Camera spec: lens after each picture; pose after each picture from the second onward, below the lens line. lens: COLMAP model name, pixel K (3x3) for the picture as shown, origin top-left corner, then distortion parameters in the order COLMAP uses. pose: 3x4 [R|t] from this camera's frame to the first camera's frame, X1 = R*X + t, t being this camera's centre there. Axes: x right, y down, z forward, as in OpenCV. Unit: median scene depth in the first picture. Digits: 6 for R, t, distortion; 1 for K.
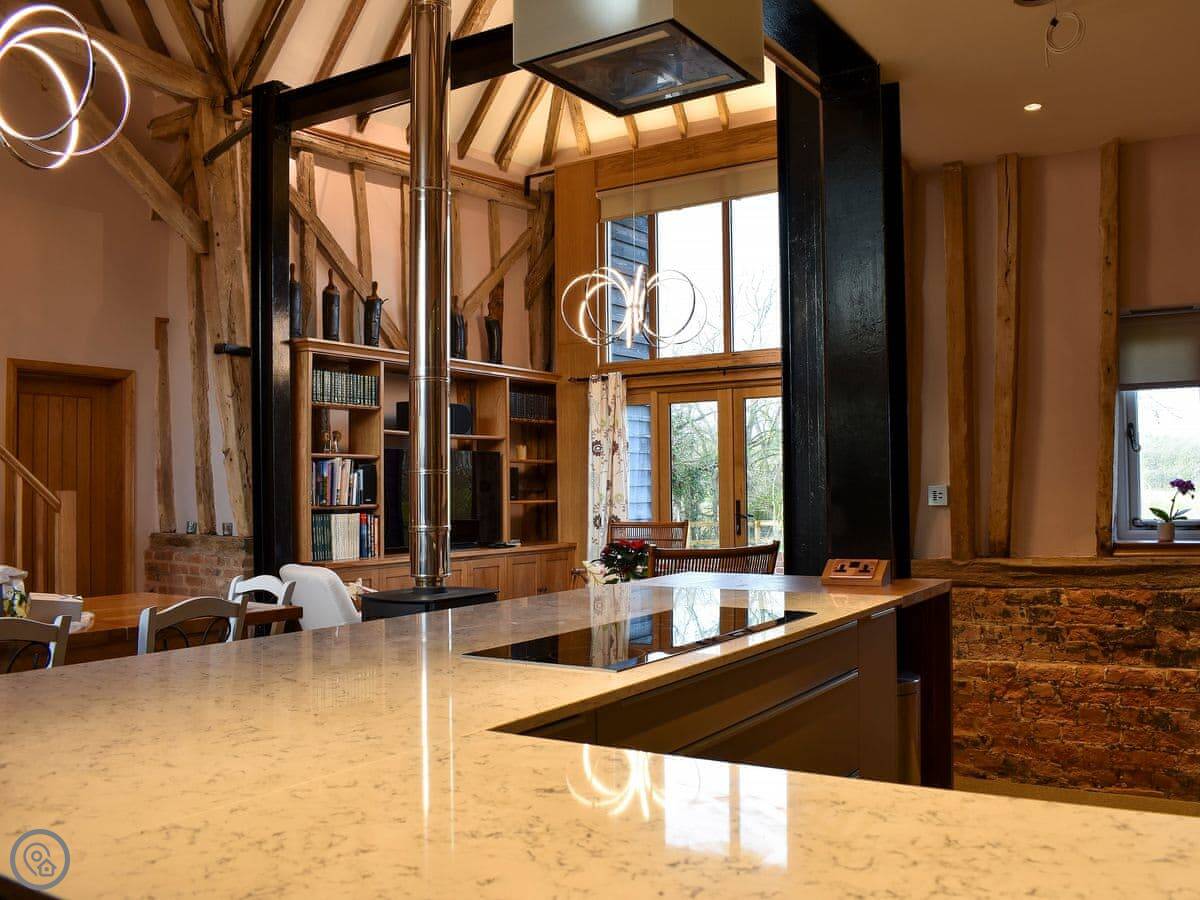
lens RADIAL K [[1062.0, 0, 669.6], [0, 1062.0, 450.8], [0, 0, 1]] dist [-0.009211, -0.003434]
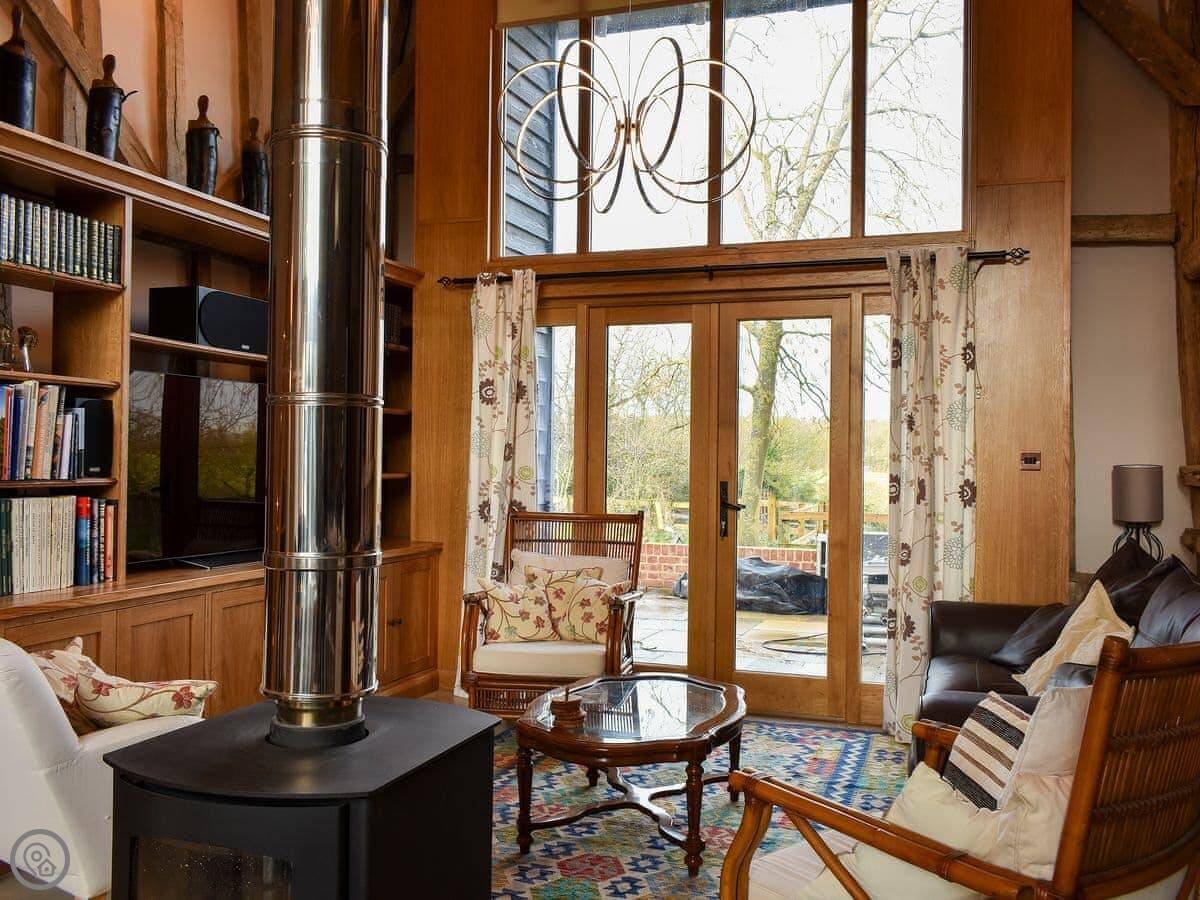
lens RADIAL K [[1057.2, 0, 620.9], [0, 1057.2, 449.7], [0, 0, 1]] dist [0.008793, 0.012297]
pose [[0.976457, 0.025648, 0.214184, -0.129116], [-0.031225, 0.999255, 0.022693, 0.015437], [-0.213442, -0.028846, 0.976530, 0.397935]]
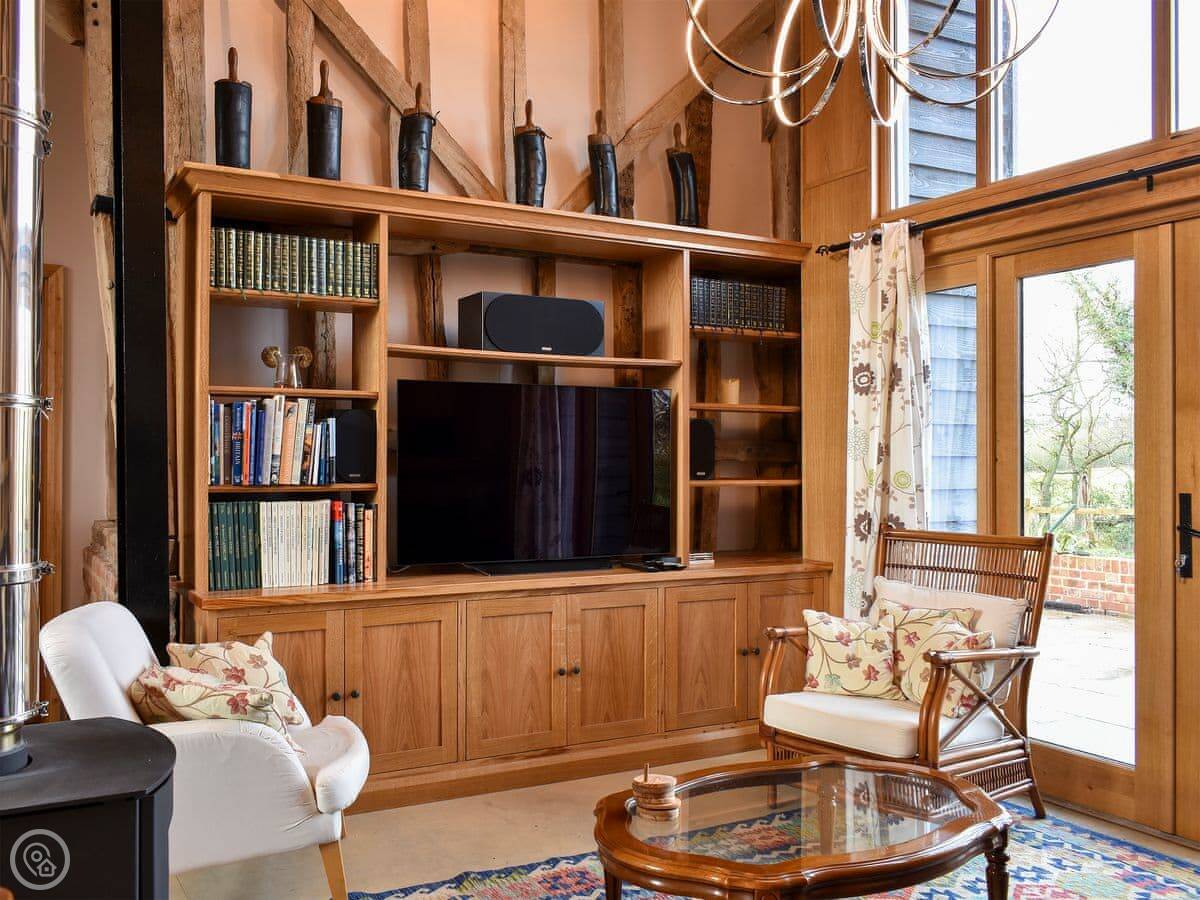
lens RADIAL K [[1064.1, 0, 531.4], [0, 1064.1, 450.3], [0, 0, 1]] dist [0.004927, -0.000961]
pose [[0.858200, 0.009685, -0.513225, 0.058057], [0.005801, 0.999575, 0.028564, 0.016365], [0.513283, -0.027491, 0.857779, 0.510386]]
